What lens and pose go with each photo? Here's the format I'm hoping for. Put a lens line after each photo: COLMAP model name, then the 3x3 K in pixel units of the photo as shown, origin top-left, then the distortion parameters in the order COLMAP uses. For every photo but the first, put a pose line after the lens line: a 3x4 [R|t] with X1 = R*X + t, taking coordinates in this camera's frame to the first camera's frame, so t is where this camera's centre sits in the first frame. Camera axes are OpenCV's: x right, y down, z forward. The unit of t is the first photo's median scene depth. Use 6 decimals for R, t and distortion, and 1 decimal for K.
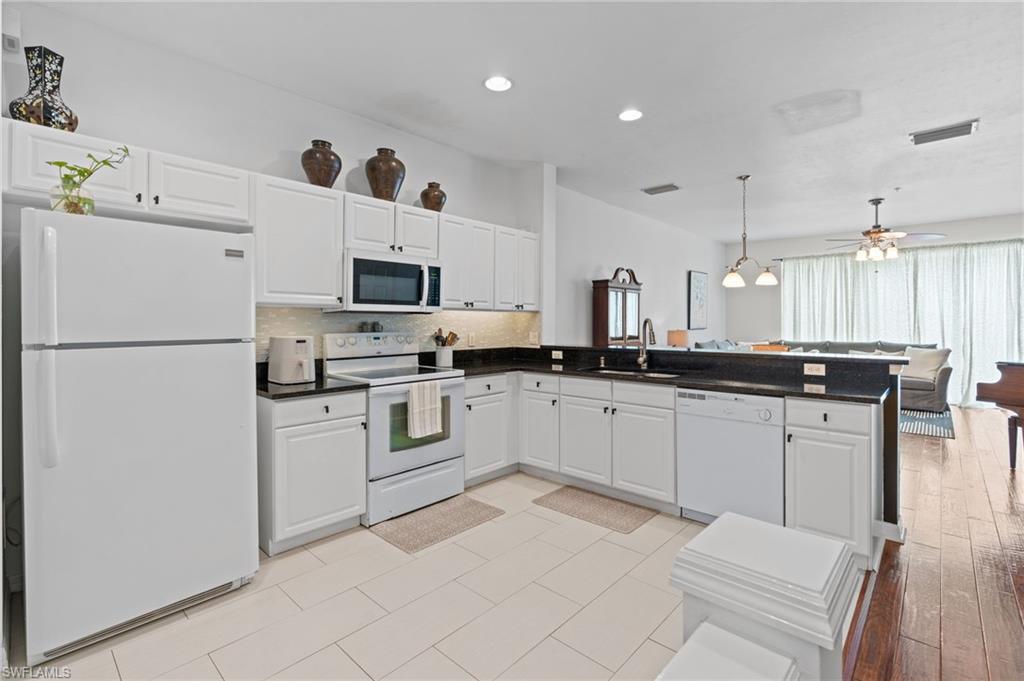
lens RADIAL K [[469.3, 0, 520.8], [0, 469.3, 324.5], [0, 0, 1]] dist [-0.013941, 0.006593]
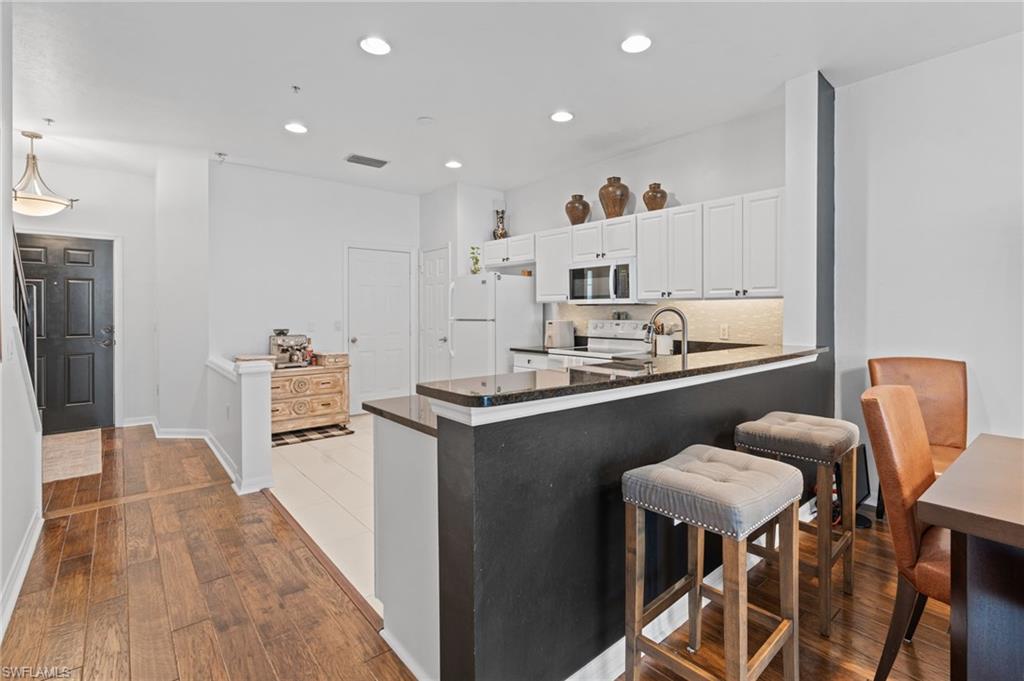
lens RADIAL K [[469.3, 0, 524.9], [0, 469.3, 321.2], [0, 0, 1]] dist [-0.013941, 0.006593]
pose [[-0.116845, 0.018643, -0.992975, 0.969648], [-0.005208, 0.999799, 0.019384, -0.003444], [0.993136, 0.007437, -0.116725, 0.859358]]
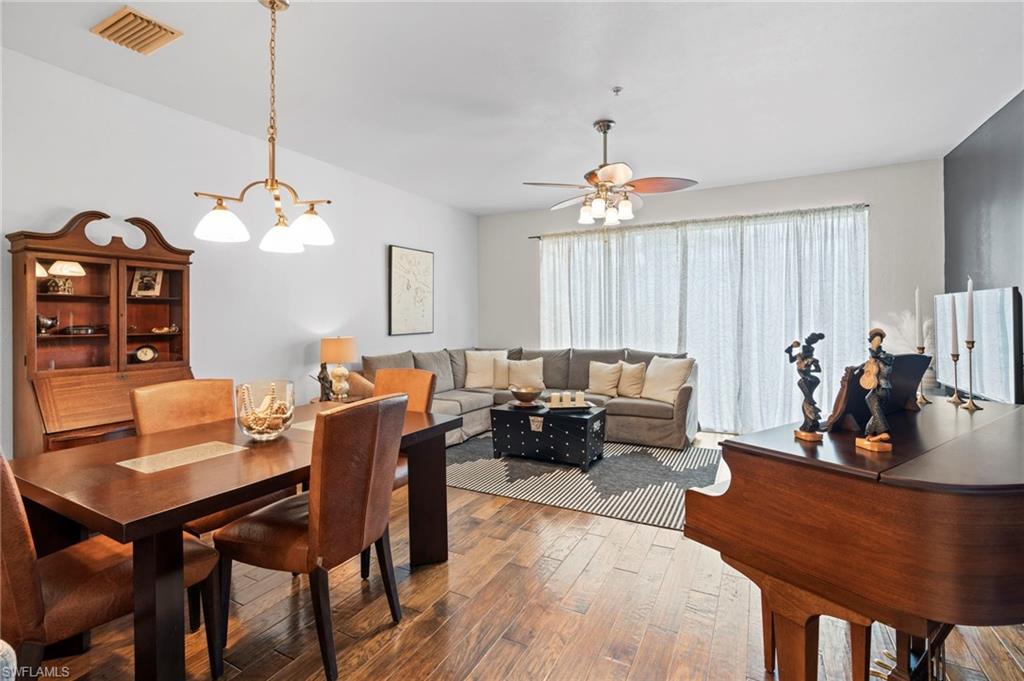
lens RADIAL K [[469.3, 0, 514.1], [0, 469.3, 321.0], [0, 0, 1]] dist [-0.013941, 0.006593]
pose [[0.967880, -0.004183, 0.251378, 0.789553], [0.005310, 0.999979, -0.003804, -0.012771], [-0.251357, 0.005017, 0.967881, 0.703709]]
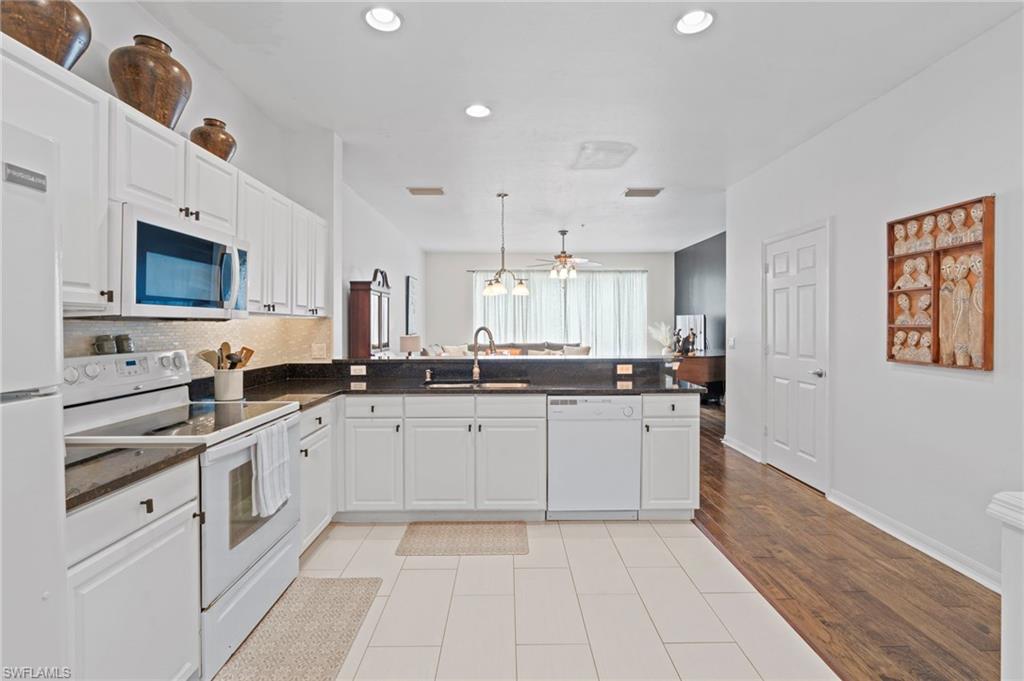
lens RADIAL K [[469.3, 0, 513.8], [0, 469.3, 331.3], [0, 0, 1]] dist [-0.013941, 0.006593]
pose [[0.732336, -0.009996, 0.680871, -0.338003], [0.004393, 0.999941, 0.009956, -0.013148], [-0.680930, -0.004300, 0.732336, 0.246425]]
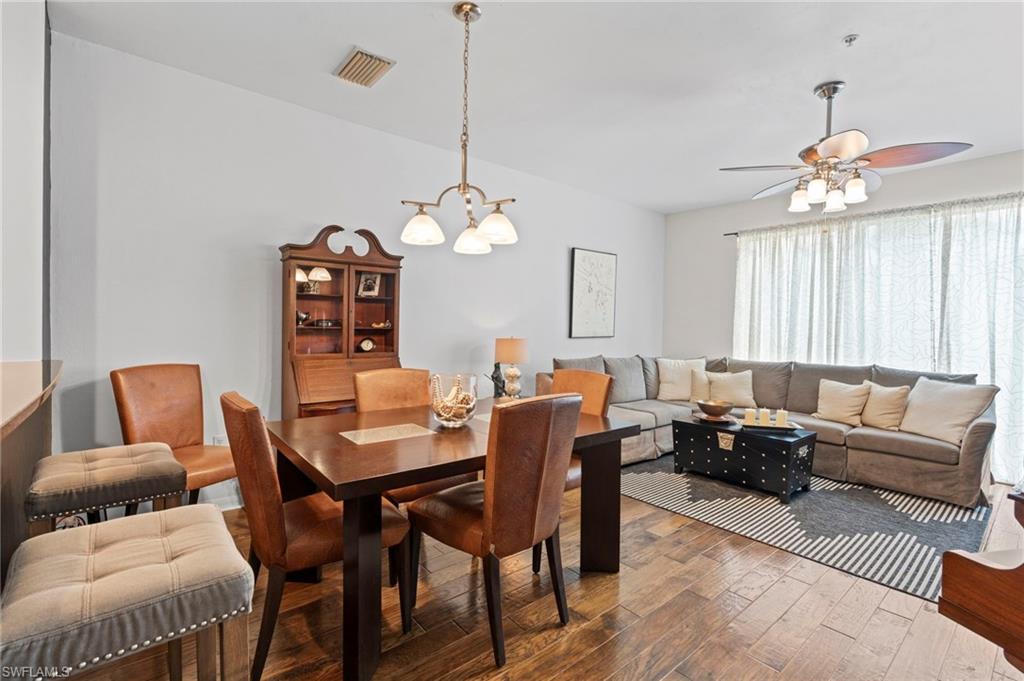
lens RADIAL K [[469.3, 0, 515.7], [0, 469.3, 337.7], [0, 0, 1]] dist [-0.013941, 0.006593]
pose [[0.991740, 0.024127, -0.125976, 0.797233], [-0.021533, 0.999528, 0.021912, -0.004228], [0.126446, -0.019018, 0.991791, 0.732223]]
